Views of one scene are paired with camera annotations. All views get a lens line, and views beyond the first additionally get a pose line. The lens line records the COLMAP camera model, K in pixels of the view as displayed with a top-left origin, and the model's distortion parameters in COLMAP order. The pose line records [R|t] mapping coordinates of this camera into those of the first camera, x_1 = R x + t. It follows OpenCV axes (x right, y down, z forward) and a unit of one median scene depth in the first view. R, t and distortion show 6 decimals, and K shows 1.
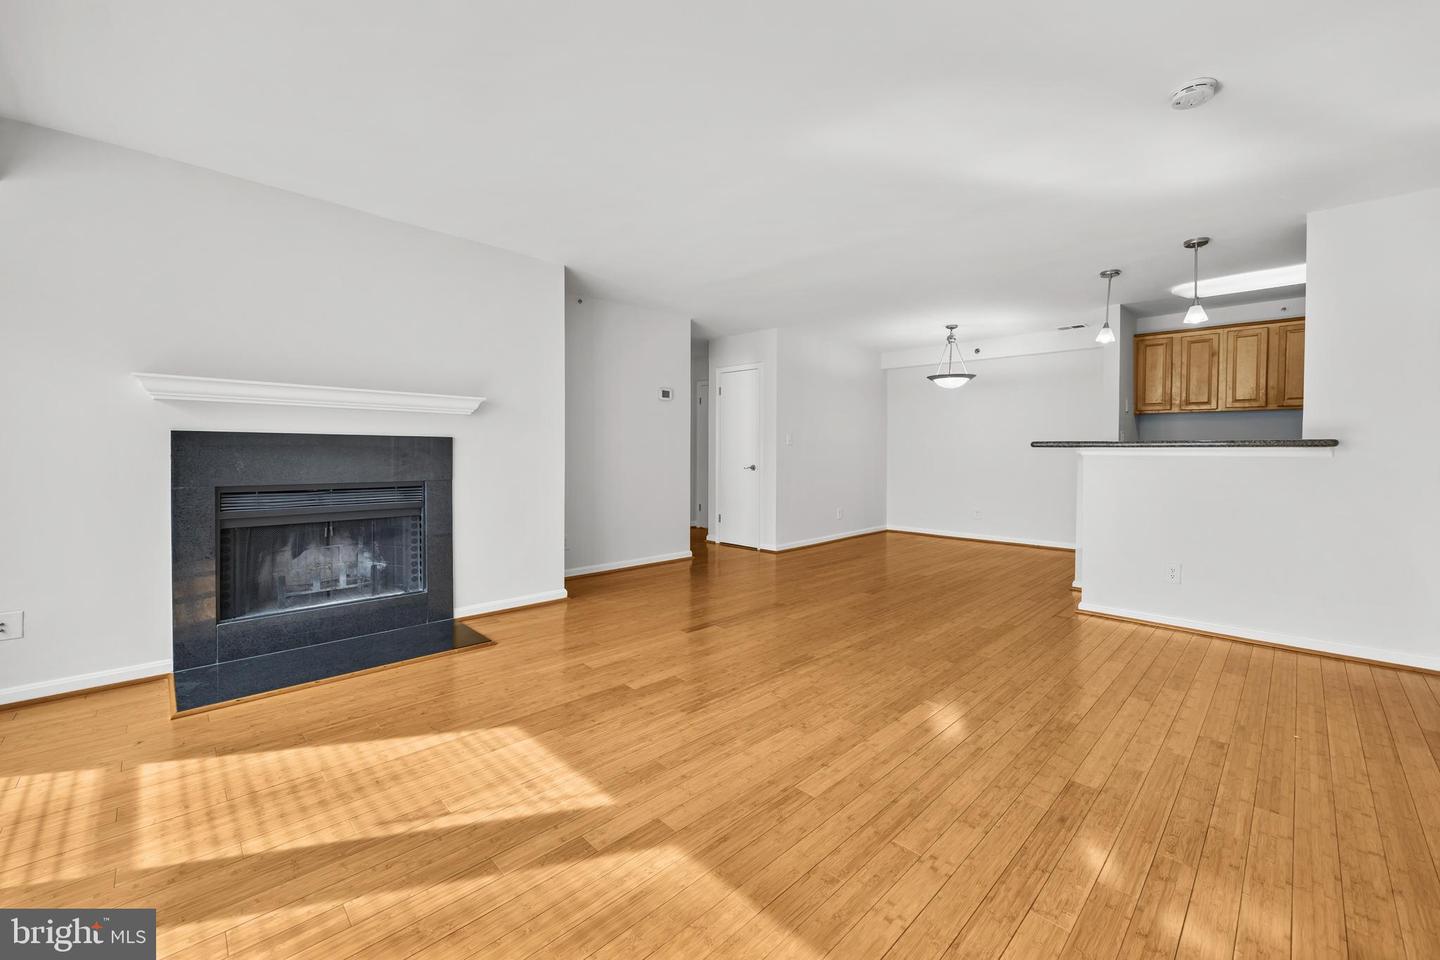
lens RADIAL K [[581.8, 0, 733.3], [0, 581.8, 478.5], [0, 0, 1]] dist [0.001356, -0.000056]
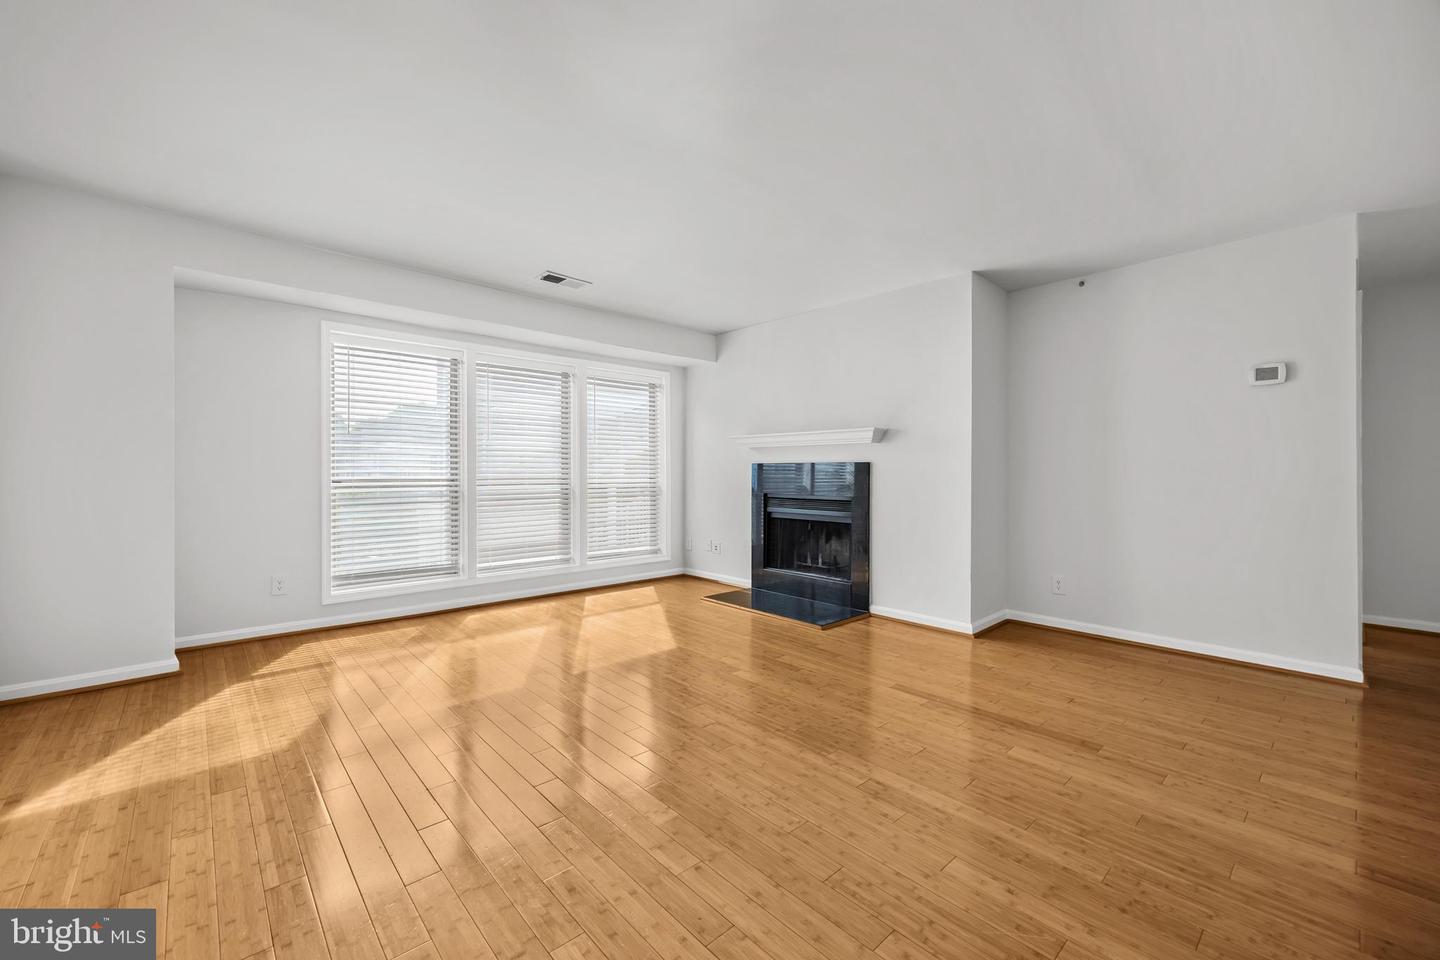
lens RADIAL K [[581.8, 0, 733.3], [0, 581.8, 478.5], [0, 0, 1]] dist [0.001356, -0.000056]
pose [[-0.052307, 0.000449, -0.998631, 0.835030], [-0.049263, 0.998781, 0.003030, -0.029497], [0.997415, 0.049354, -0.052221, 0.869036]]
